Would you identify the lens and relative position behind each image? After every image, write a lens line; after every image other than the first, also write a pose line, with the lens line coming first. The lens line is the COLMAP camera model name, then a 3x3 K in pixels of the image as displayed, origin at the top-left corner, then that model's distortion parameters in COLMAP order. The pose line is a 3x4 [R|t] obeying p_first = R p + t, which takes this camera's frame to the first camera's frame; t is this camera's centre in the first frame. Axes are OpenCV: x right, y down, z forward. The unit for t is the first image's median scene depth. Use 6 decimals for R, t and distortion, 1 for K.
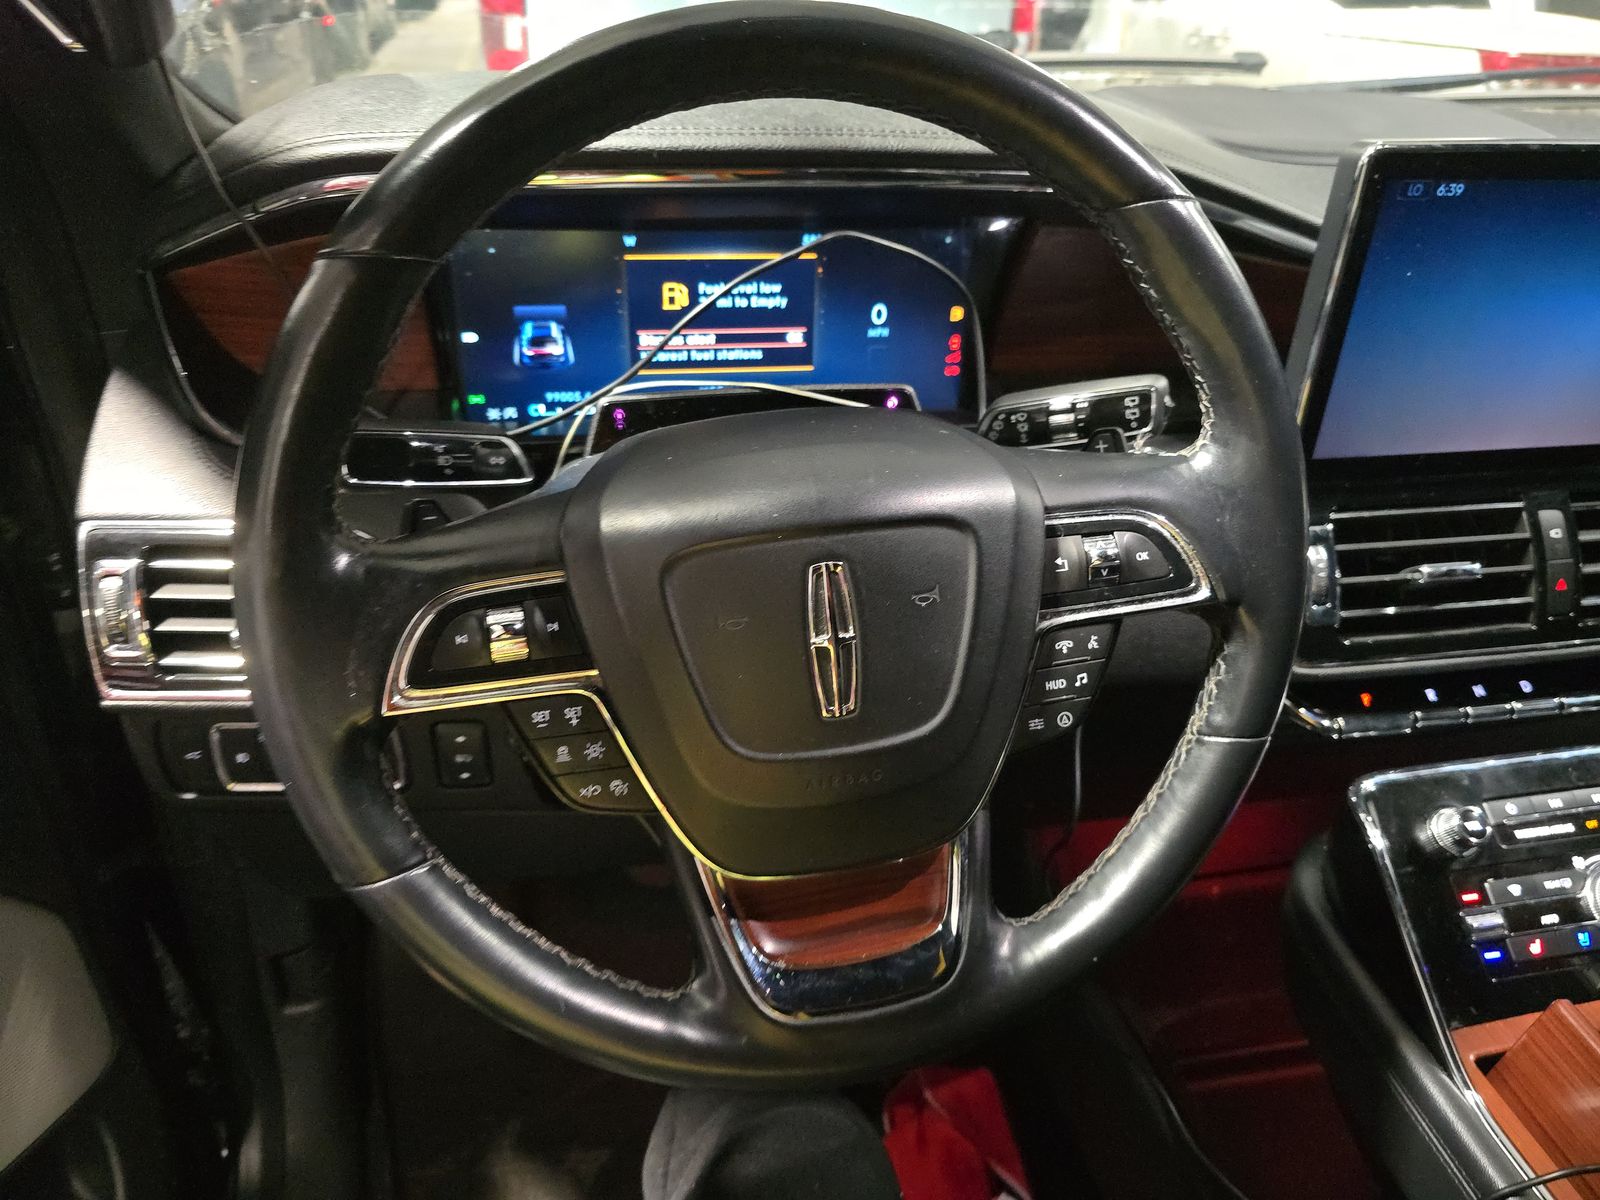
lens RADIAL K [[1092.4, 0, 800.0], [0, 1092.4, 600.0], [0, 0, 1]] dist [0.044886, -0.050757]
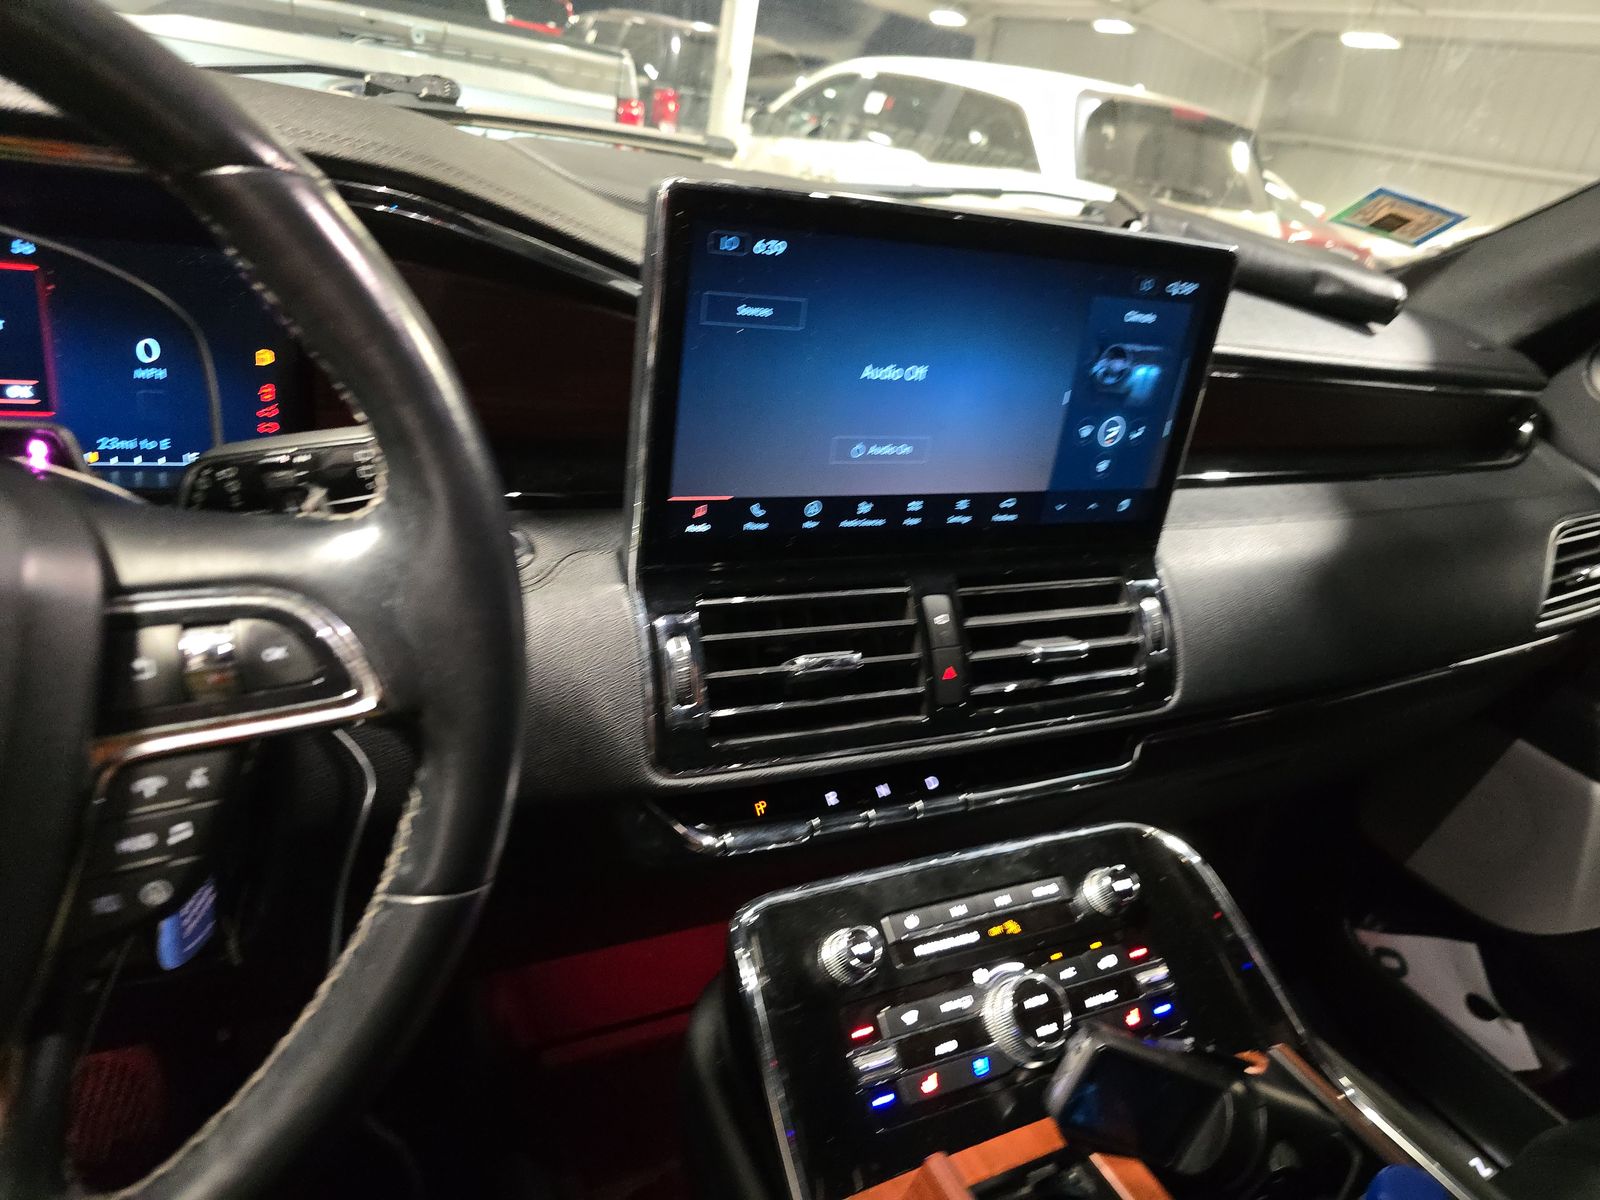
lens RADIAL K [[1074.0, 0, 798.1], [0, 1074.0, 571.3], [0, 0, 1]] dist [0.006187, 0.000542]
pose [[0.957718, 0.002218, 0.287699, 0.307968], [0.030899, 0.993394, -0.110516, -0.003427], [-0.286043, 0.114733, 0.951323, 0.153638]]
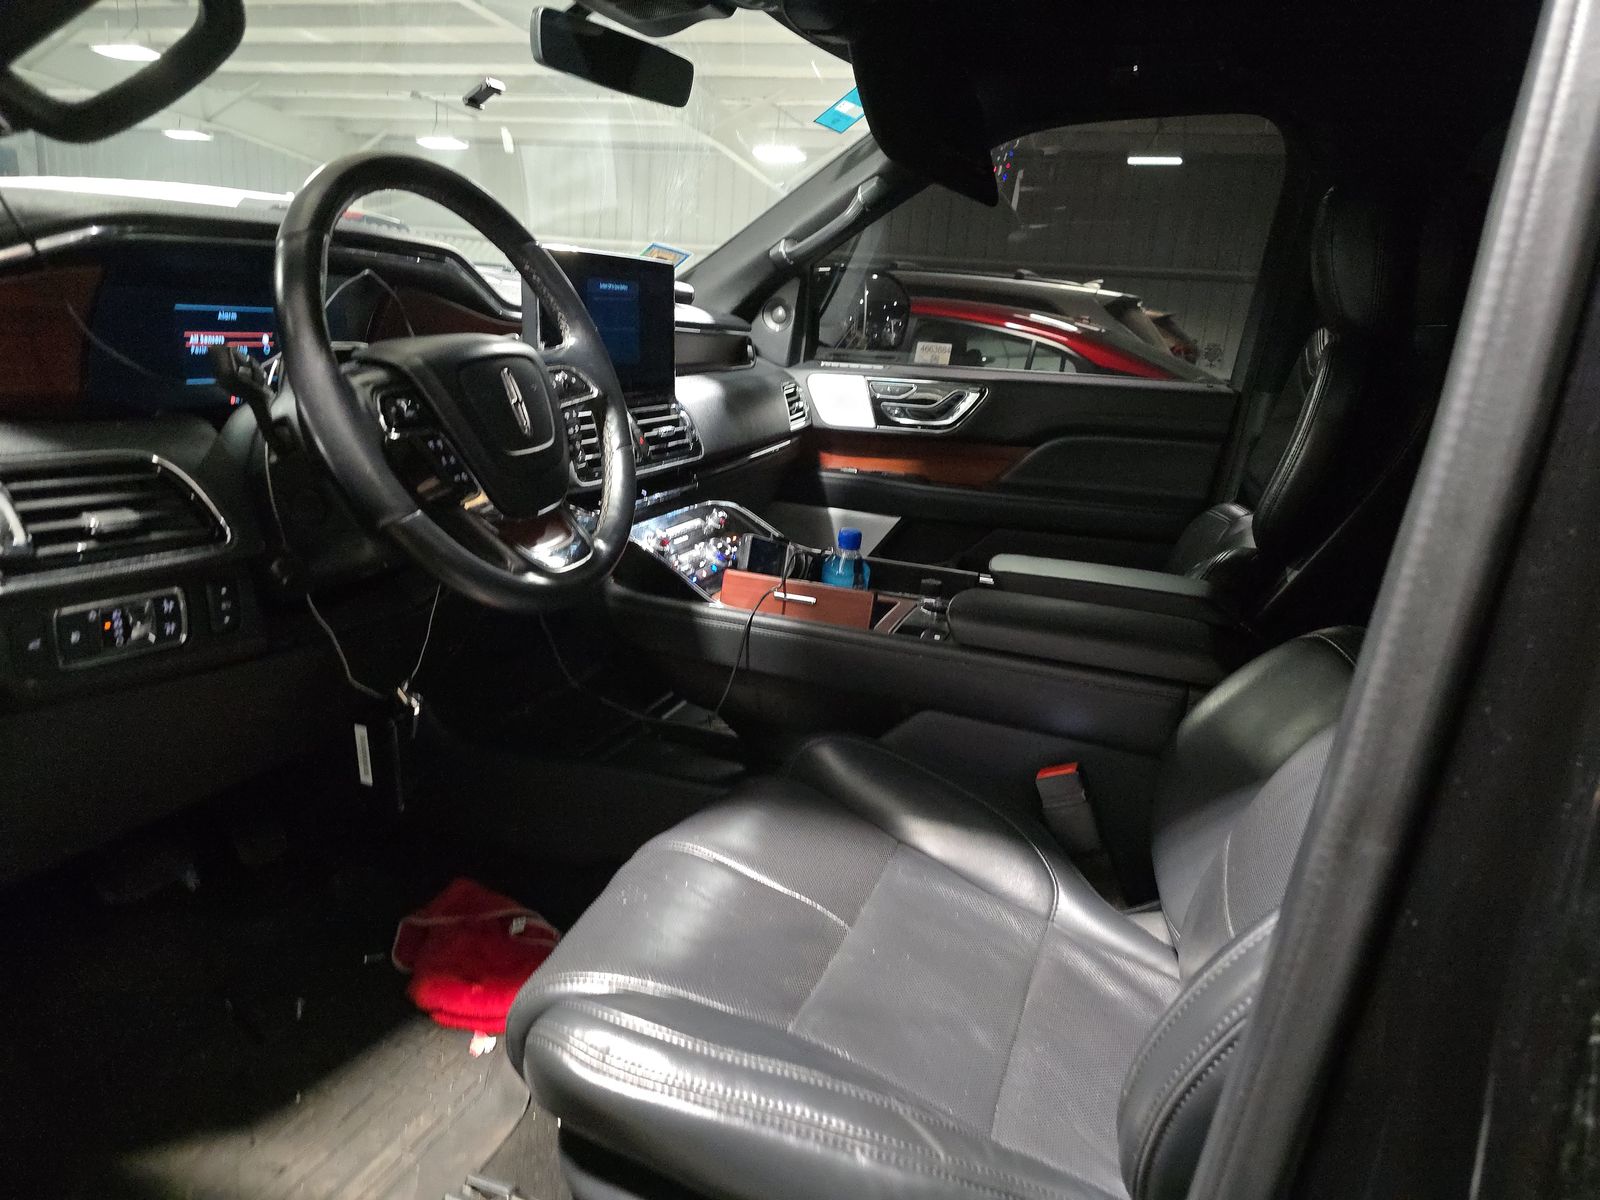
lens RADIAL K [[1092.4, 0, 800.0], [0, 1092.4, 600.0], [0, 0, 1]] dist [0.044886, -0.050757]
pose [[0.521293, -0.227217, 0.822573, -1.116552], [0.414344, 0.910051, -0.011203, 0.462411], [-0.746038, 0.346668, 0.568549, -0.440270]]
